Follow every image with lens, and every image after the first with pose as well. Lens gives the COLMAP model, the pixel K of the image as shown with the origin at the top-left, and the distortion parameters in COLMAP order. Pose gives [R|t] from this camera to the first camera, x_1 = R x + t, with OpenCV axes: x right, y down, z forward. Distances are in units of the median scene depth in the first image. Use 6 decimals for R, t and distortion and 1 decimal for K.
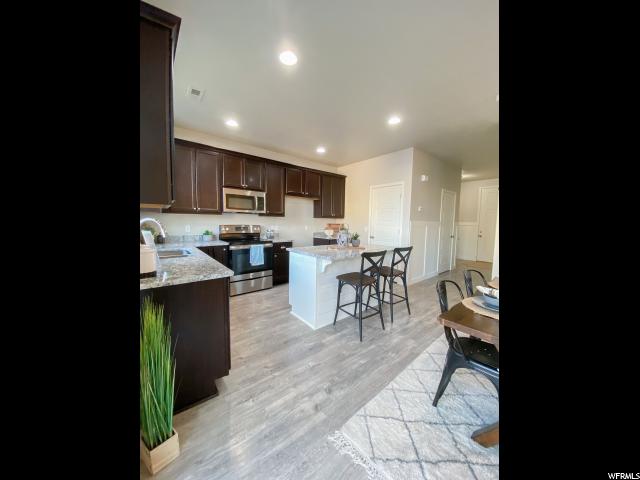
lens RADIAL K [[205.0, 0, 320.0], [0, 205.0, 240.0], [0, 0, 1]] dist [0.000147, -0.000008]
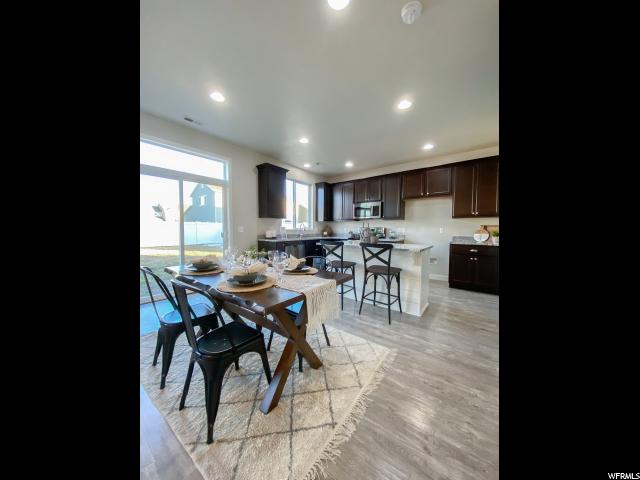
lens RADIAL K [[205.0, 0, 320.0], [0, 205.0, 240.0], [0, 0, 1]] dist [0.000147, -0.000008]
pose [[0.201736, 0.034610, -0.978828, 0.945841], [-0.090828, 0.995730, 0.016488, 0.021310], [0.975219, 0.085579, 0.204018, 0.401902]]
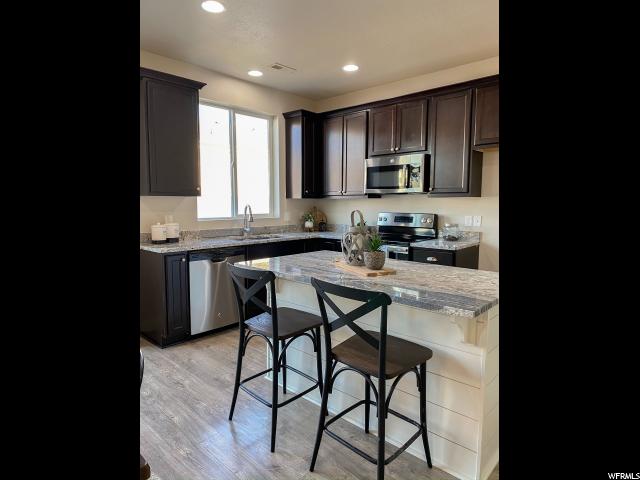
lens RADIAL K [[382.8, 0, 320.0], [0, 382.8, 240.0], [0, 0, 1]] dist [0.000249, -0.000043]
pose [[0.118807, 0.083292, -0.989418, 0.735805], [-0.086966, 0.993519, 0.073195, -0.057215], [0.989102, 0.077350, 0.125280, 0.641712]]
